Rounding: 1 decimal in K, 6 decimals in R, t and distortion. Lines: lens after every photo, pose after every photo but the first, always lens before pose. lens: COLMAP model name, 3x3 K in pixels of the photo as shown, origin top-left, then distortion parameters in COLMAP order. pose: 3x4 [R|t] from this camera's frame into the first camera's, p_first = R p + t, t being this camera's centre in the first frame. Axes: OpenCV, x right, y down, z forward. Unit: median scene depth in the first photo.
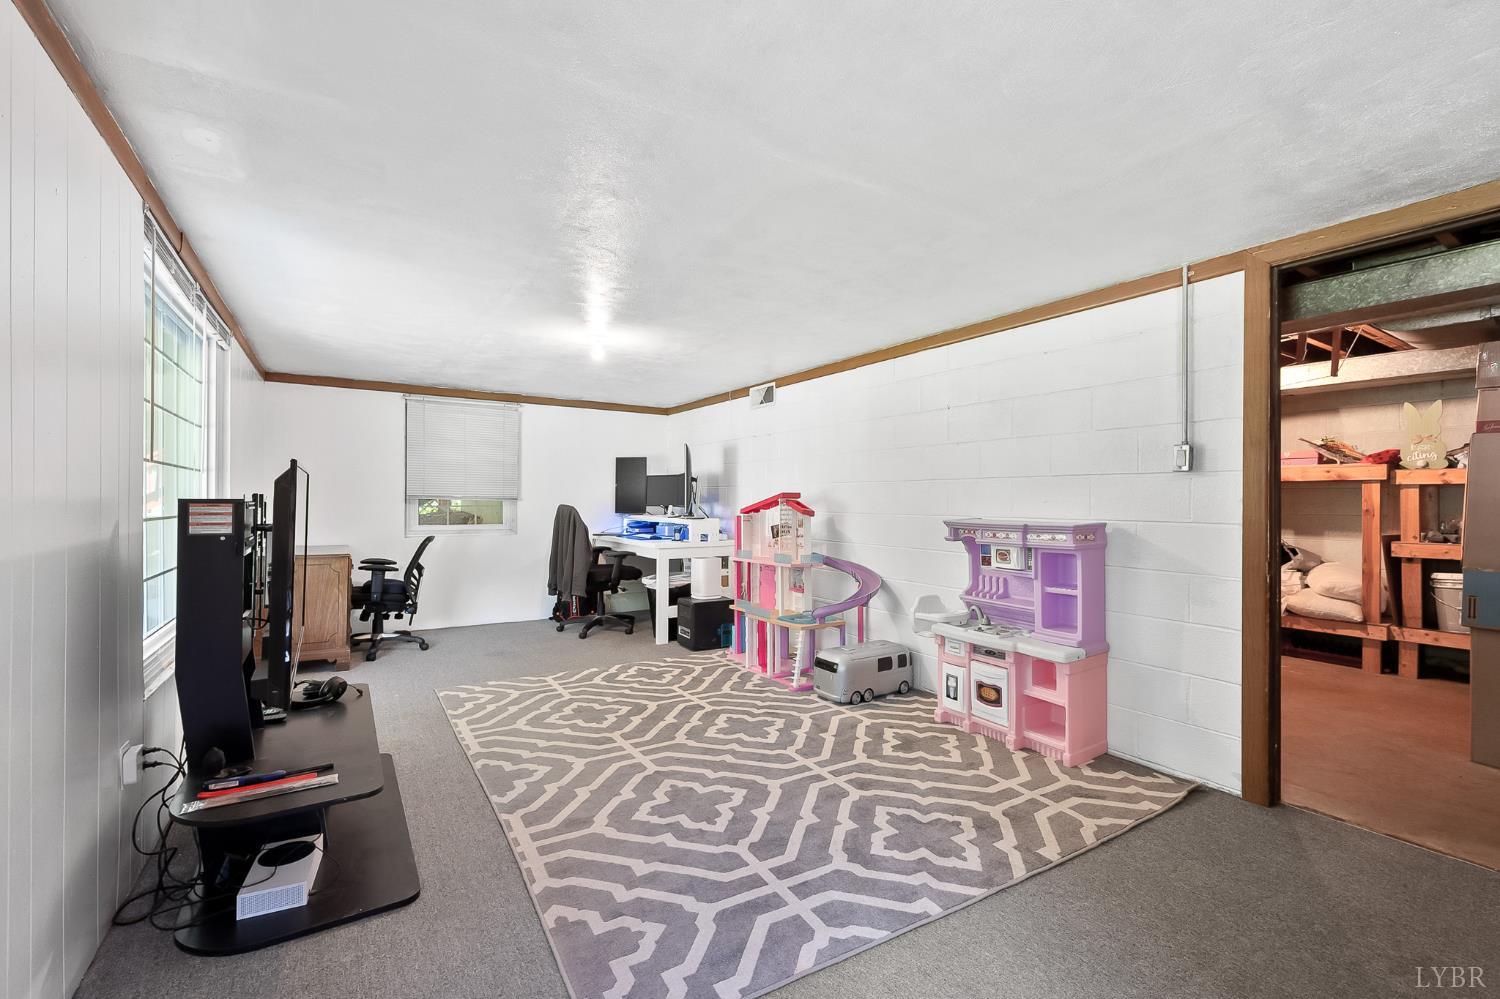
lens RADIAL K [[635.6, 0, 752.3], [0, 635.6, 497.4], [0, 0, 1]] dist [-0.001172, -0.000264]
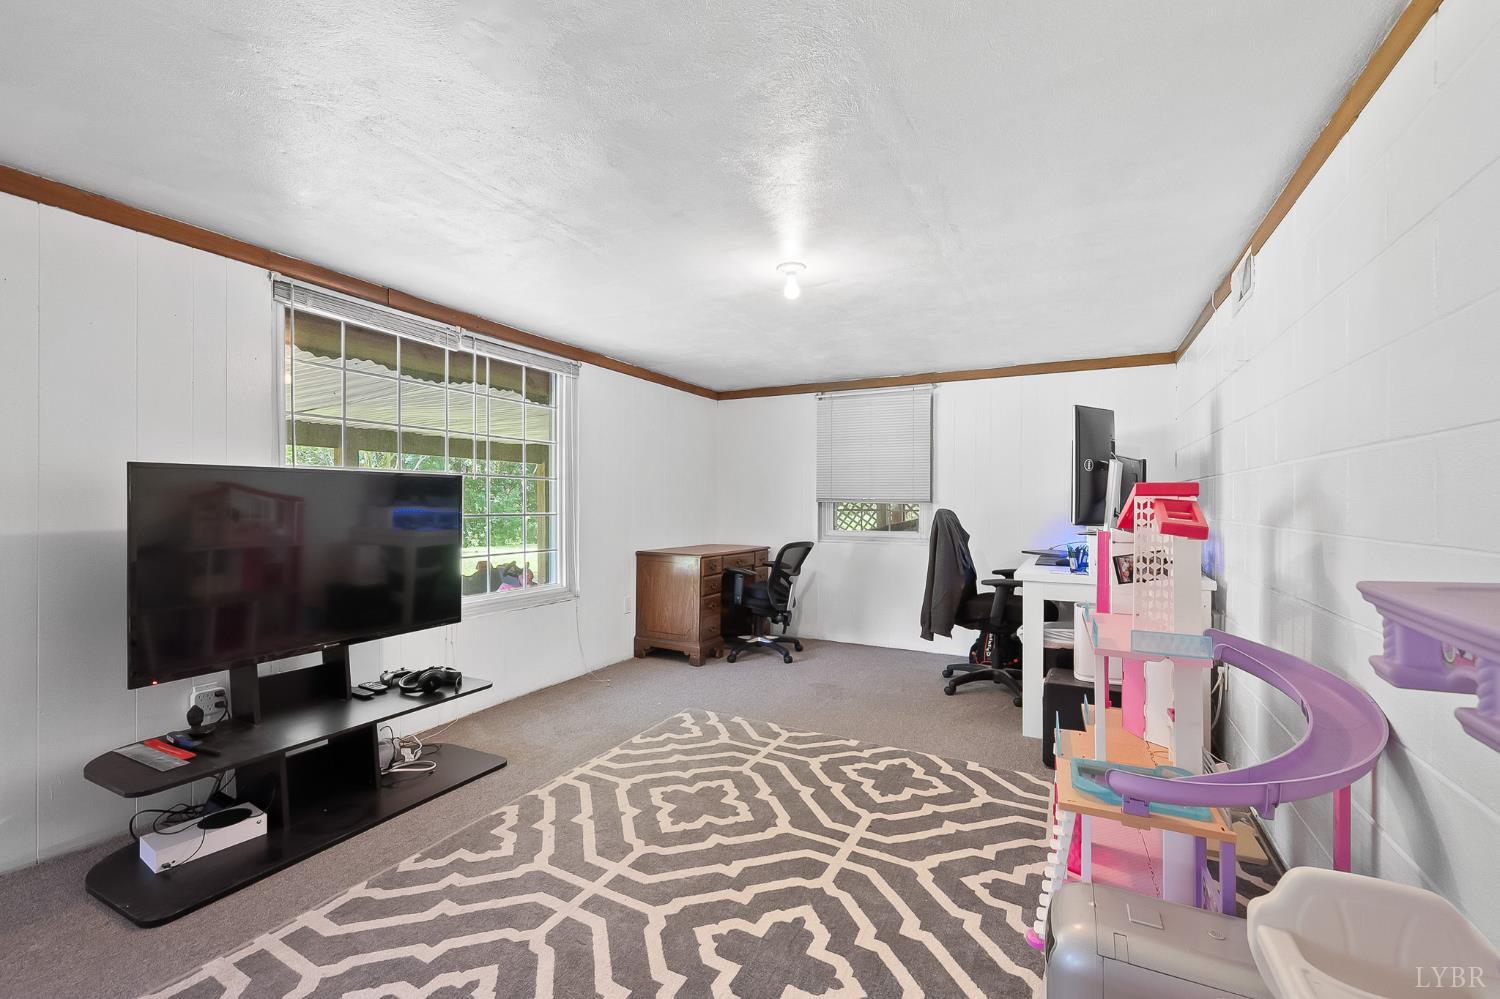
lens RADIAL K [[635.6, 0, 750.0], [0, 635.6, 505.4], [0, 0, 1]] dist [-0.001172, -0.000264]
pose [[0.499498, -0.000017, -0.866315, 0.333871], [0.001820, 0.999998, 0.001029, 0.008871], [0.866313, -0.002090, 0.499497, 0.610083]]
